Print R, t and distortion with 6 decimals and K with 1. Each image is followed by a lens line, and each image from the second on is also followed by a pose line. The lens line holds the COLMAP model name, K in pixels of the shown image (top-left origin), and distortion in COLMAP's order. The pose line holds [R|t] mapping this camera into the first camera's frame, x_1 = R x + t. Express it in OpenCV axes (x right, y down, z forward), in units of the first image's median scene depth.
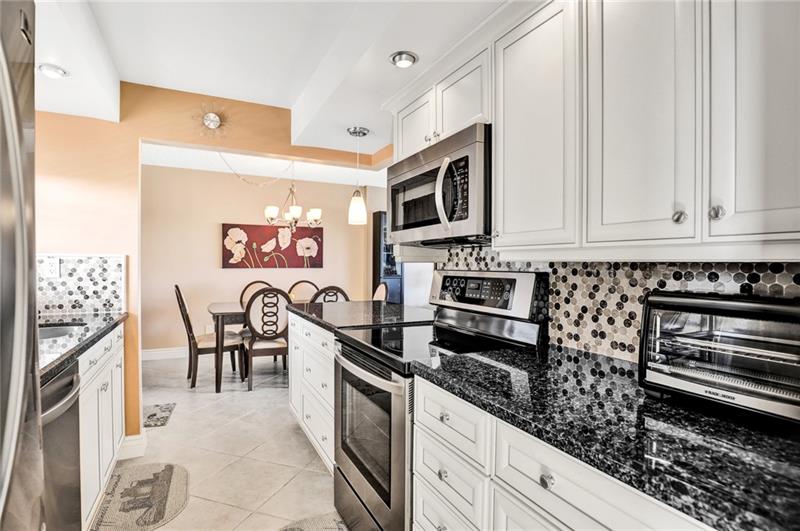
lens RADIAL K [[384.1, 0, 380.1], [0, 384.1, 267.8], [0, 0, 1]] dist [0.000422, 0.000109]
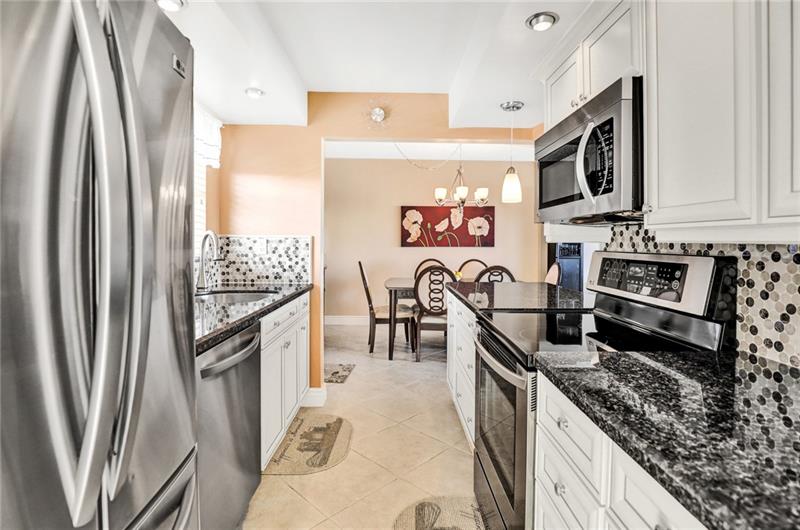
lens RADIAL K [[377.2, 0, 413.1], [0, 377.2, 243.5], [0, 0, 1]] dist [-0.002327, 0.000058]
pose [[0.921768, 0.001806, -0.387739, 0.102467], [-0.004407, 0.999973, -0.005819, -0.005357], [0.387718, 0.007072, 0.921751, 0.046511]]
